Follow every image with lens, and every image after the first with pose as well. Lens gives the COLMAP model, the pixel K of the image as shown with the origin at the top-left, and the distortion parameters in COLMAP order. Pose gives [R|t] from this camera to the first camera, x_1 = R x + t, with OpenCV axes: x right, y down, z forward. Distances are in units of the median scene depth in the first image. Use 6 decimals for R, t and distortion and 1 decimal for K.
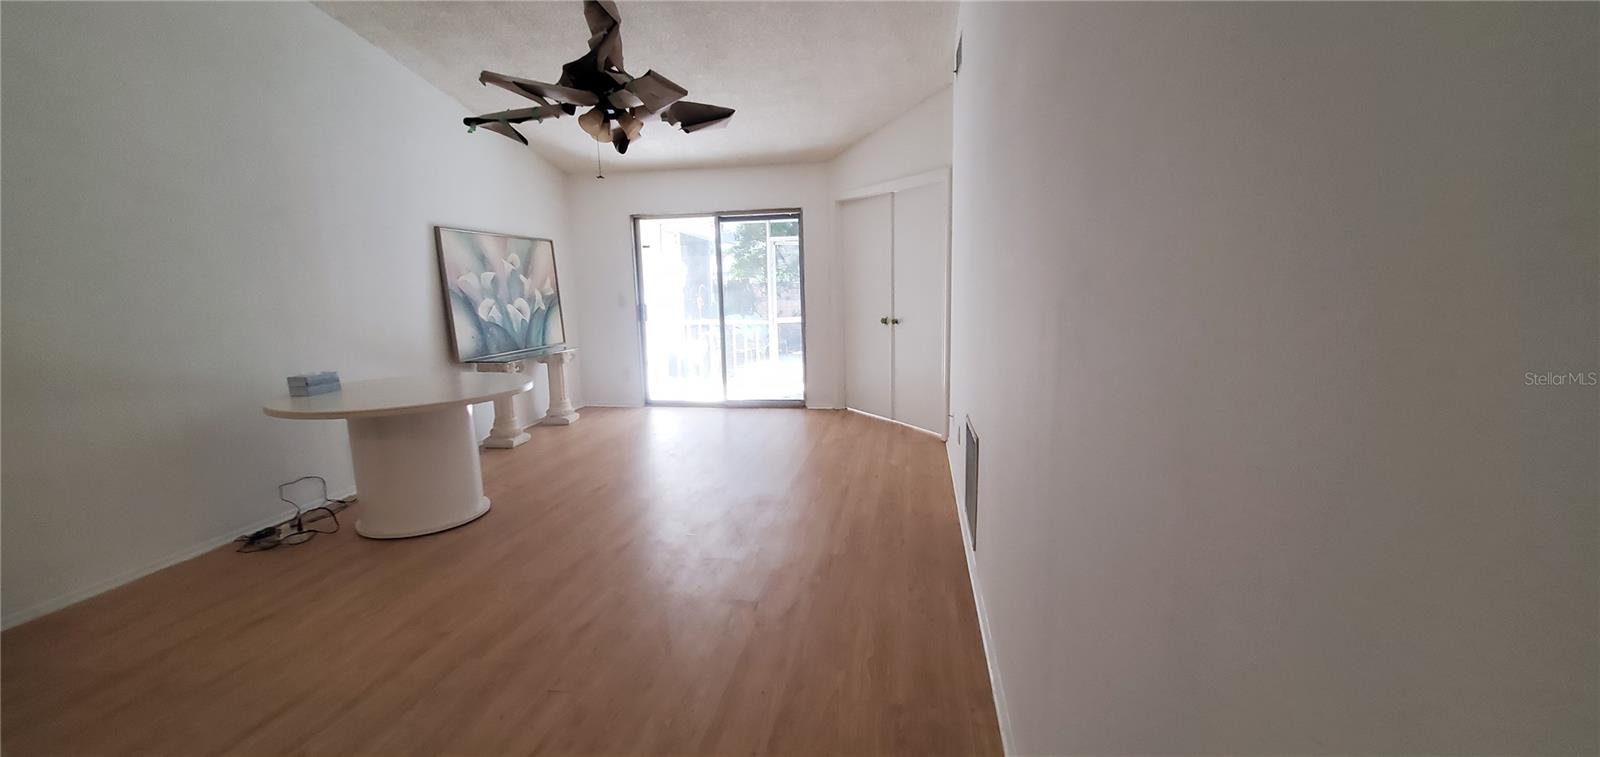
lens RADIAL K [[631.9, 0, 802.7], [0, 631.9, 382.2], [0, 0, 1]] dist [0.001214, -0.000149]
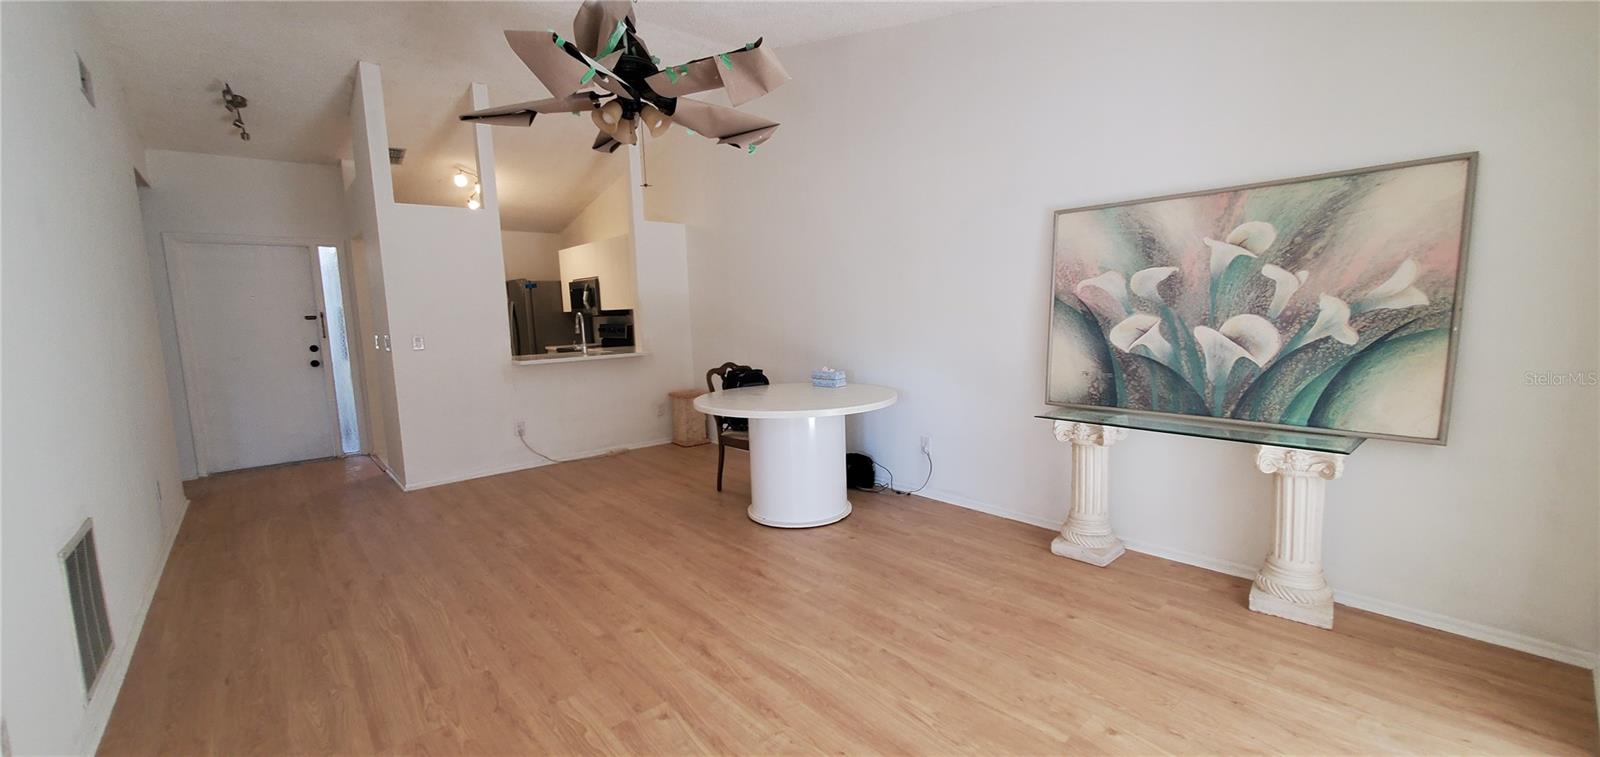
lens RADIAL K [[631.9, 0, 805.9], [0, 631.9, 381.1], [0, 0, 1]] dist [0.001214, -0.000149]
pose [[-0.634556, 0.131664, -0.761579, 0.142738], [-0.074285, 0.970431, 0.229666, -0.177332], [0.769299, 0.202309, -0.606012, 1.090250]]
